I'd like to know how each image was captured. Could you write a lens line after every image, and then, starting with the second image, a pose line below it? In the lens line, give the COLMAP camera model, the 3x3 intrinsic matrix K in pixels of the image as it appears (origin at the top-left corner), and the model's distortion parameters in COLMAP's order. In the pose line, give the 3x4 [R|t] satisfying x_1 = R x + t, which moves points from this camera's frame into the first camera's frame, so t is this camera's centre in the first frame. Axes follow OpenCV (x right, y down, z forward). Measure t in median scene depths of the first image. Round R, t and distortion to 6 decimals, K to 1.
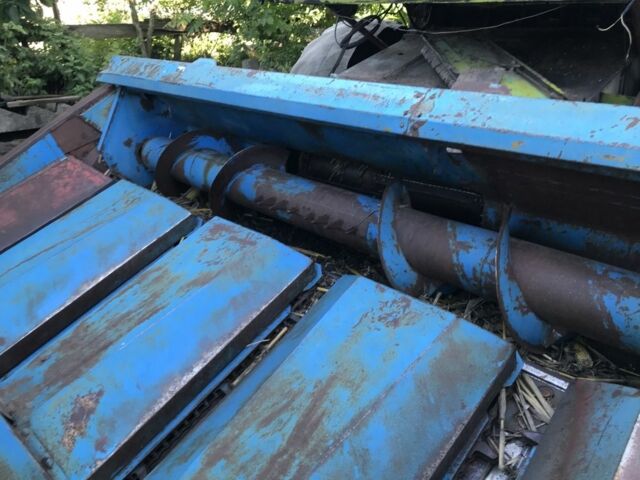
lens RADIAL K [[515.6, 0, 320.9], [0, 515.6, 237.9], [0, 0, 1]] dist [0.006496, -0.024465]
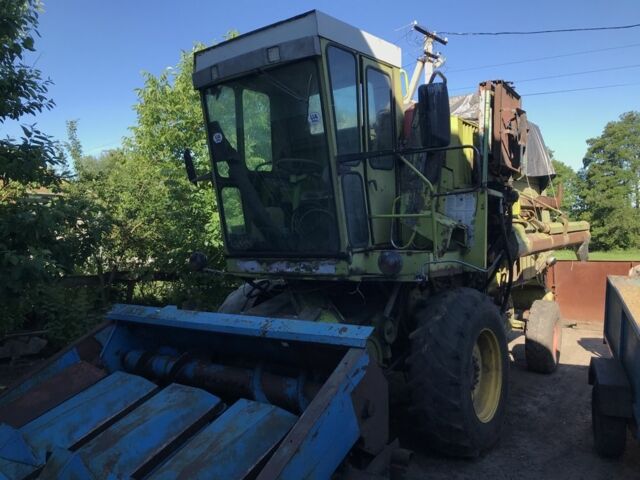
lens RADIAL K [[515.6, 0, 317.7], [0, 515.6, 236.3], [0, 0, 1]] dist [0.006496, -0.024465]
pose [[0.992590, 0.003769, 0.121450, 0.079856], [0.049354, 0.900849, -0.431319, 0.258695], [-0.111034, 0.434117, 0.893988, -0.835898]]
